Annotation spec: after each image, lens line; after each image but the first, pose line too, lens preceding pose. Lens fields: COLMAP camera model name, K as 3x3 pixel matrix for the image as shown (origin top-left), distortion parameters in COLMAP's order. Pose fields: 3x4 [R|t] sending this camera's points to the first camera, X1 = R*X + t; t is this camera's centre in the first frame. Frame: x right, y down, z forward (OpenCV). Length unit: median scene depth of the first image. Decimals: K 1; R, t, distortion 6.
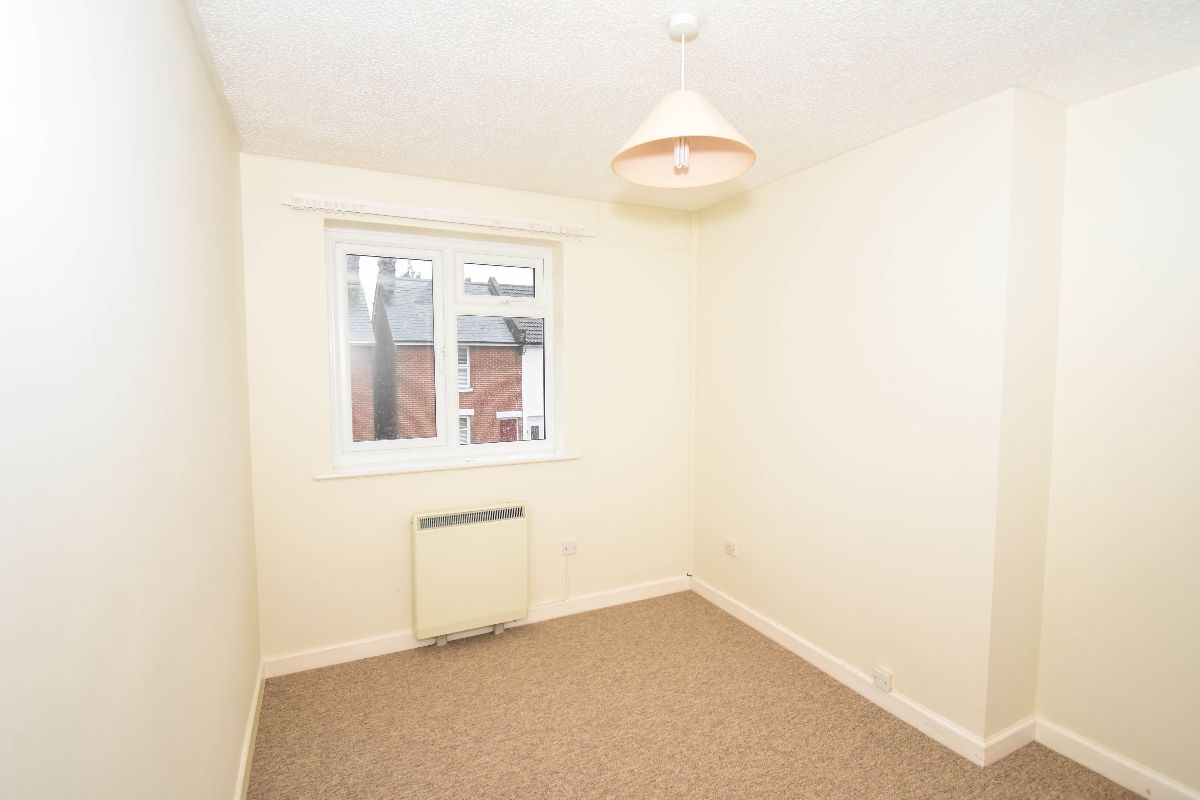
lens RADIAL K [[614.7, 0, 602.3], [0, 614.7, 407.4], [0, 0, 1]] dist [0.031186, -0.038990]
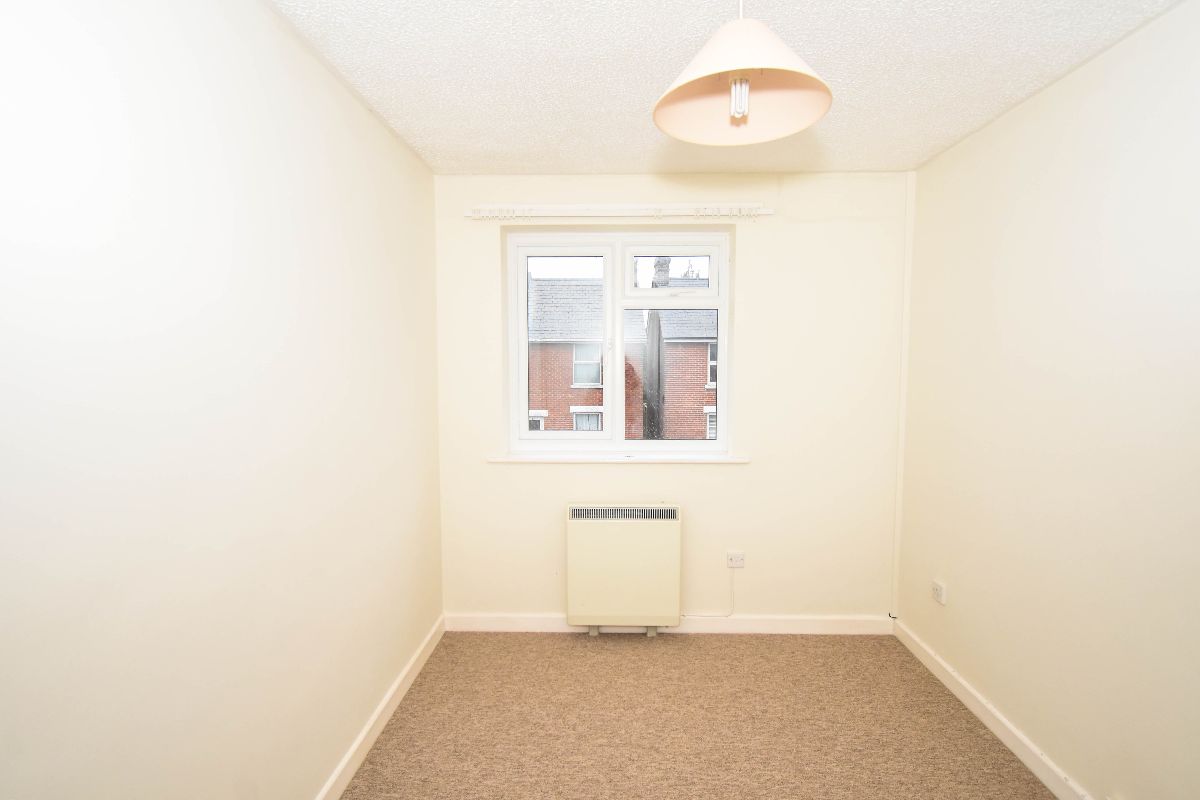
lens RADIAL K [[614.7, 0, 602.3], [0, 614.7, 407.4], [0, 0, 1]] dist [0.031186, -0.038990]
pose [[0.879184, 0.038135, -0.474955, 0.219298], [-0.035812, 0.999261, 0.013943, -0.004002], [0.475136, 0.004751, 0.879900, 0.112055]]
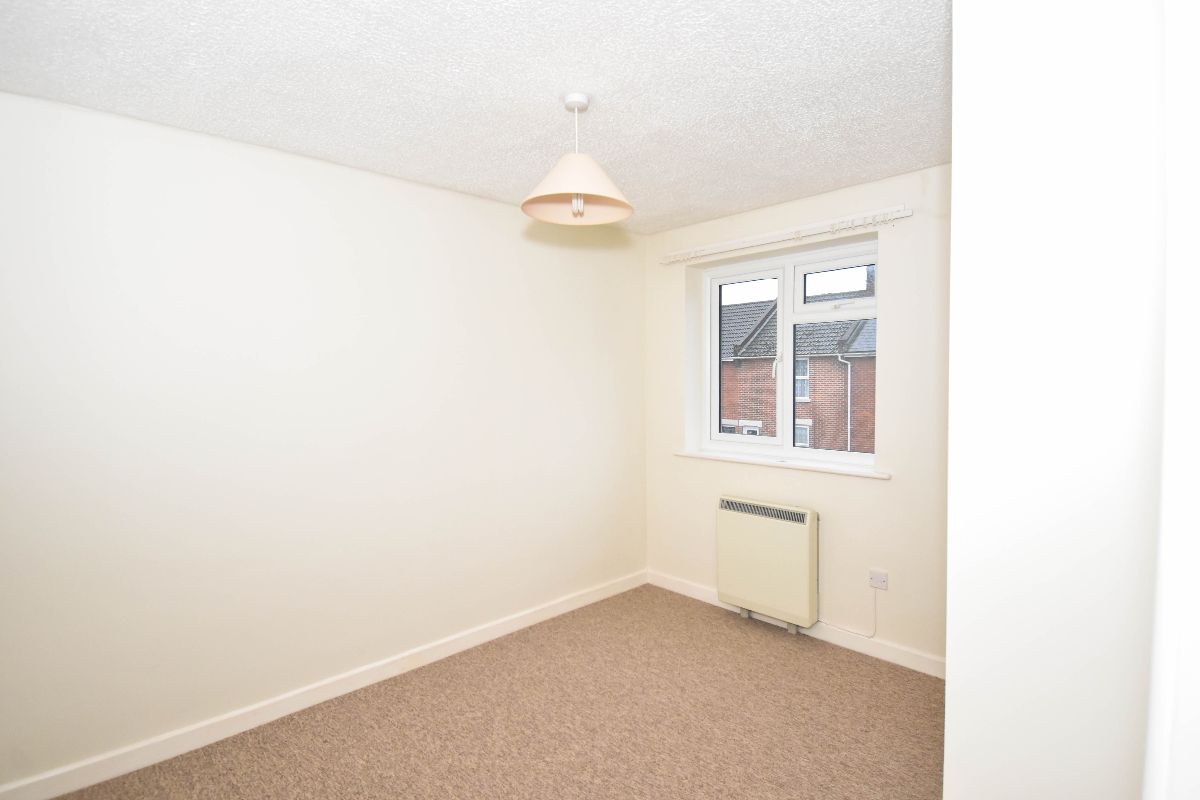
lens RADIAL K [[696.7, 0, 623.0], [0, 696.7, 408.7], [0, 0, 1]] dist [0.001195, -0.000024]
pose [[0.223809, 0.044620, -0.973611, 0.921612], [-0.058542, 0.997763, 0.032269, -0.027476], [0.972873, 0.049775, 0.225921, 0.469923]]
